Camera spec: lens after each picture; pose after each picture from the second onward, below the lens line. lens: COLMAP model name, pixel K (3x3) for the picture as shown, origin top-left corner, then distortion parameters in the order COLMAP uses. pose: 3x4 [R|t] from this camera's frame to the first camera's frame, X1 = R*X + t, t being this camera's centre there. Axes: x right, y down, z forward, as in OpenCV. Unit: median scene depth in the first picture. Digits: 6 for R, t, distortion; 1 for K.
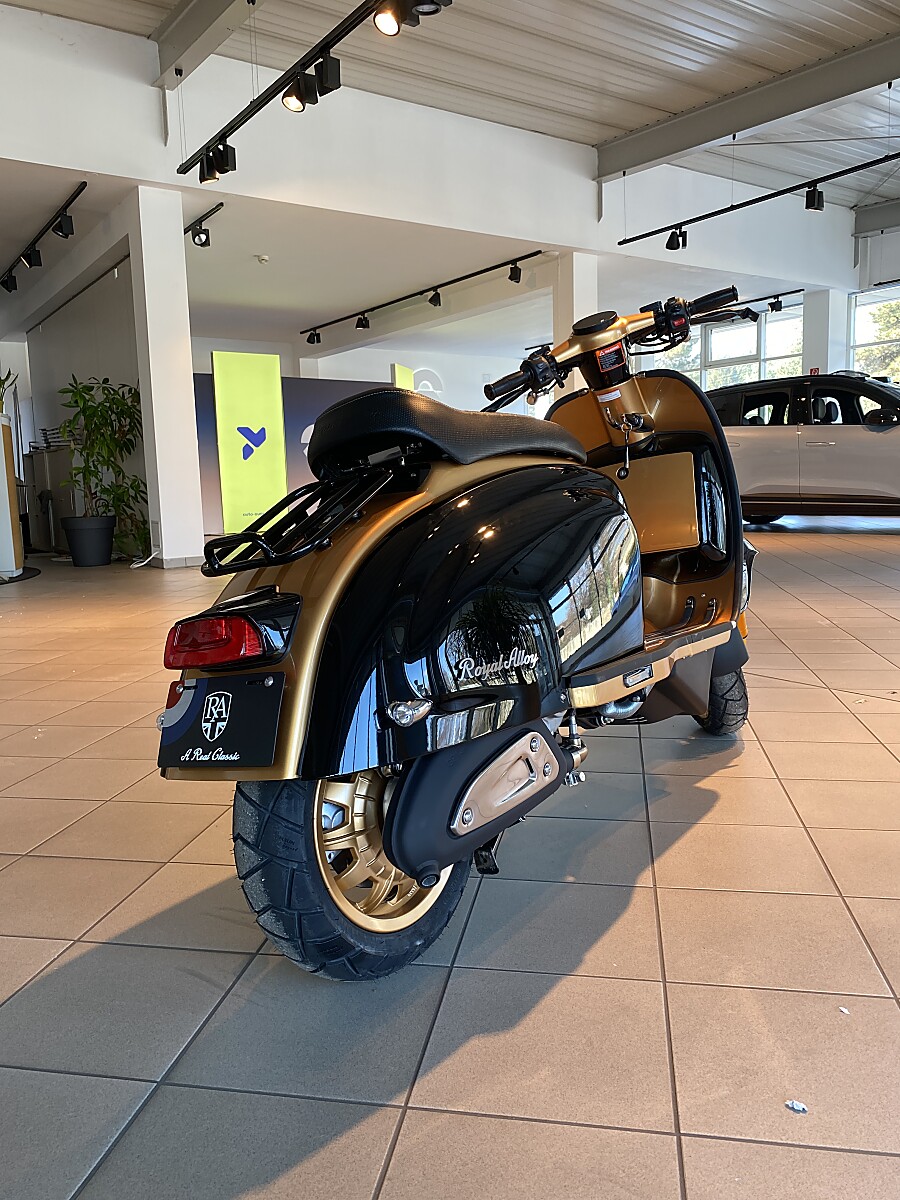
lens RADIAL K [[907.8, 0, 471.0], [0, 907.8, 593.6], [0, 0, 1]] dist [0.039744, -0.012429]
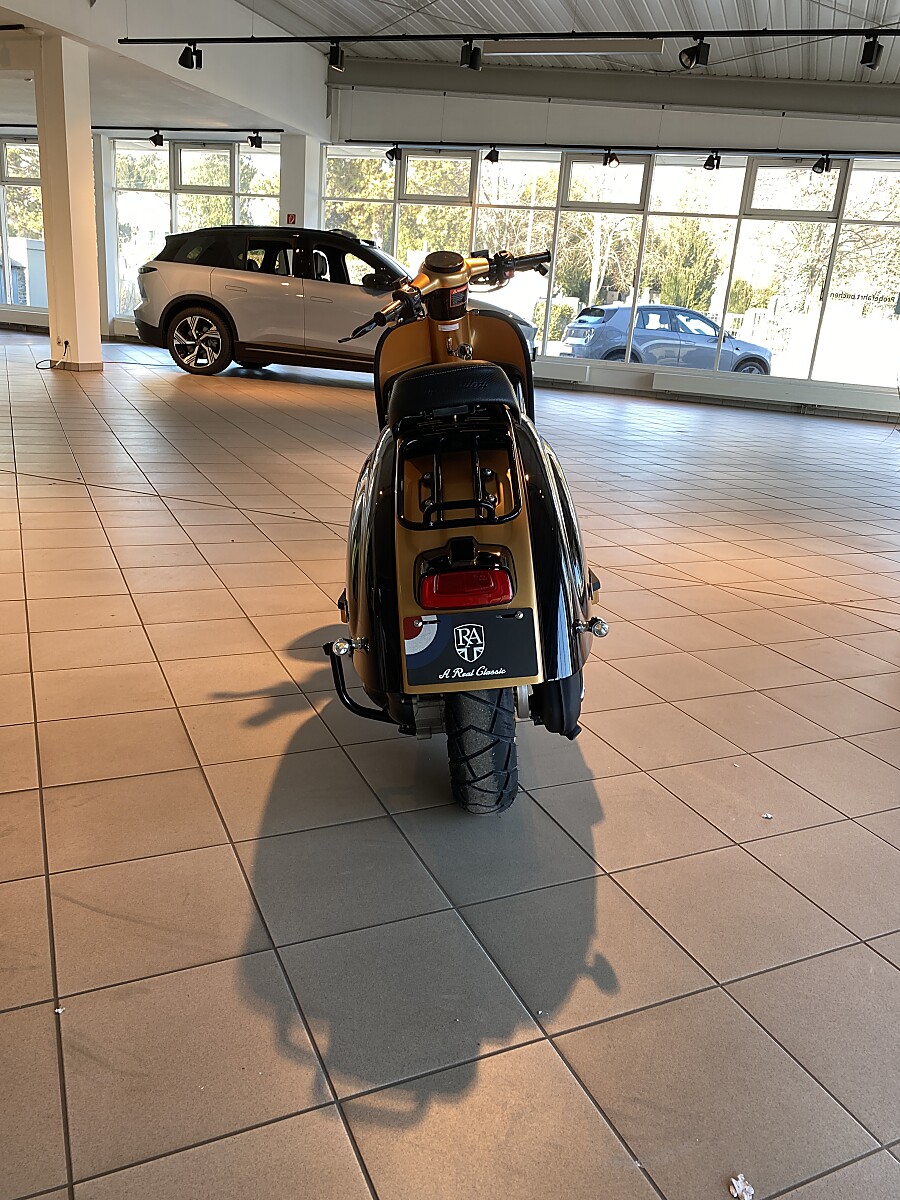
lens RADIAL K [[907.8, 0, 471.0], [0, 907.8, 593.6], [0, 0, 1]] dist [0.039744, -0.012429]
pose [[0.813803, -0.084044, 0.575031, -0.526250], [-0.023254, 0.983986, 0.176724, -0.085250], [-0.580675, -0.157190, 0.798817, -0.016189]]
